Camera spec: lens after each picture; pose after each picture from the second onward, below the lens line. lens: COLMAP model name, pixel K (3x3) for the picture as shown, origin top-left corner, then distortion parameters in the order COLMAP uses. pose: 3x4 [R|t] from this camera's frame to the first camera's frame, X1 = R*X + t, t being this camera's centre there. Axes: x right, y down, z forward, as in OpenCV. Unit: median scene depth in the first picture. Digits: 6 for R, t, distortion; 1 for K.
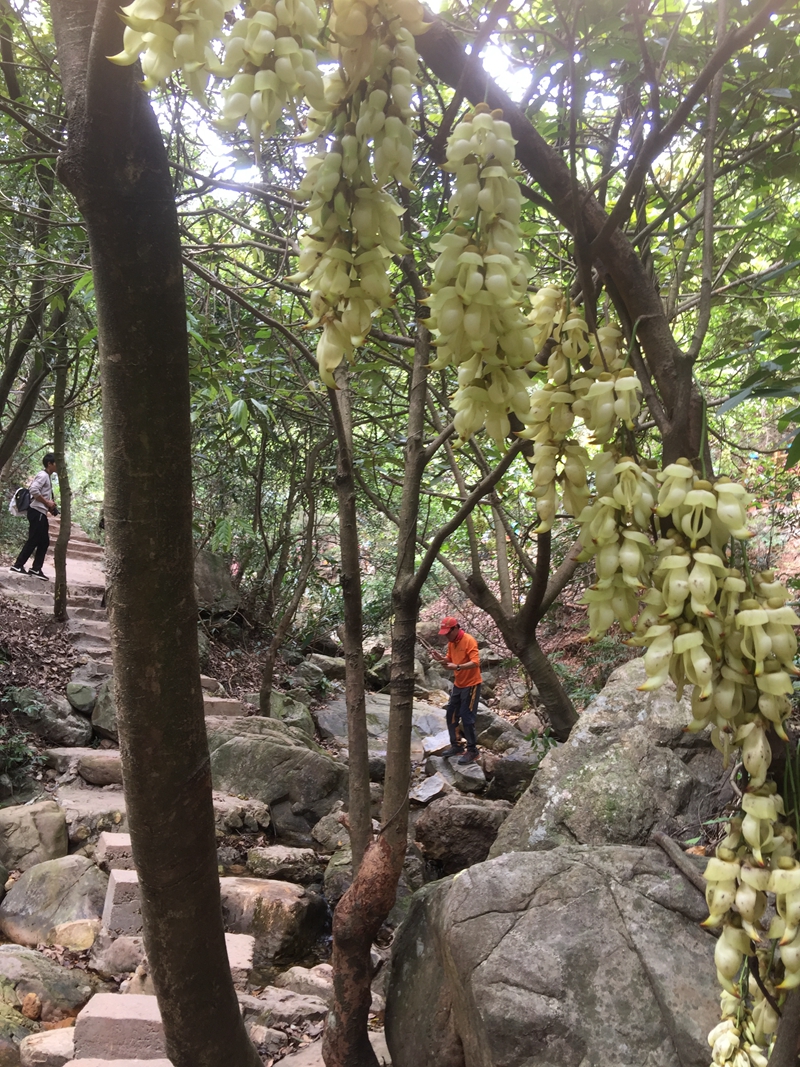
lens RADIAL K [[917.8, 0, 401.7], [0, 917.8, 502.4], [0, 0, 1]] dist [0.084114, -0.139354]
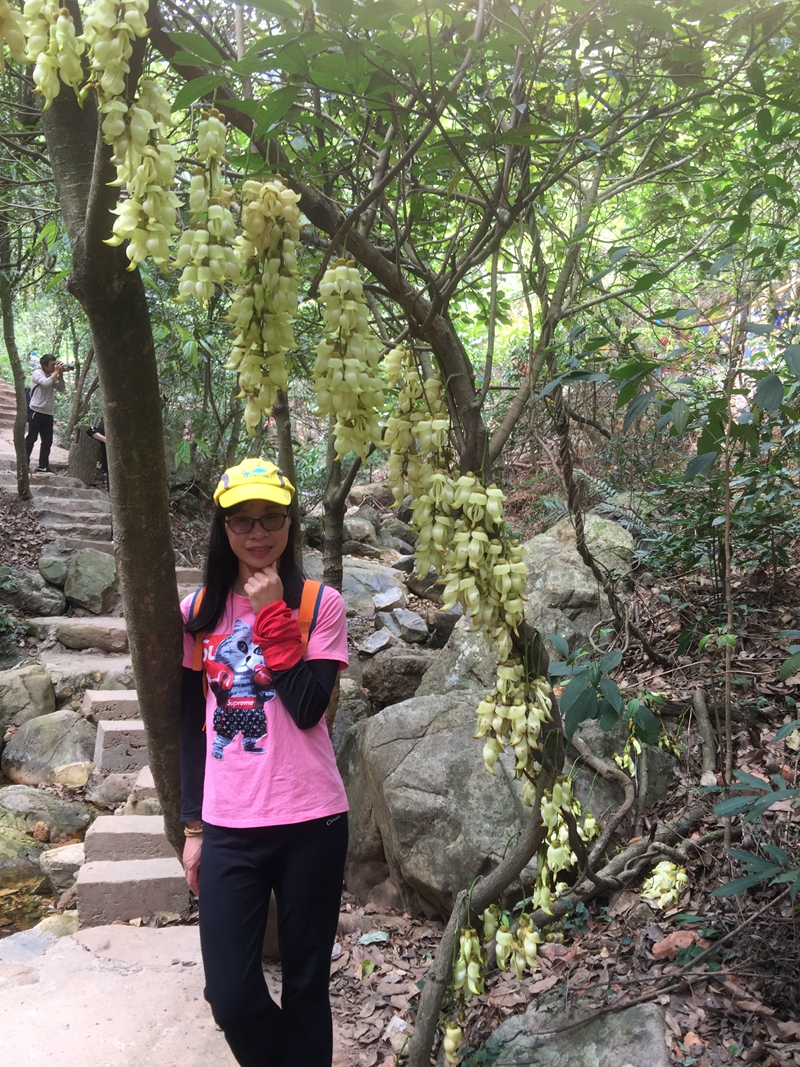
lens RADIAL K [[917.8, 0, 401.7], [0, 917.8, 502.4], [0, 0, 1]] dist [0.084114, -0.139354]
pose [[0.998554, -0.026115, 0.046999, 0.025563], [0.018480, 0.987567, 0.156109, -0.062884], [-0.050491, -0.155015, 0.986621, -0.156163]]
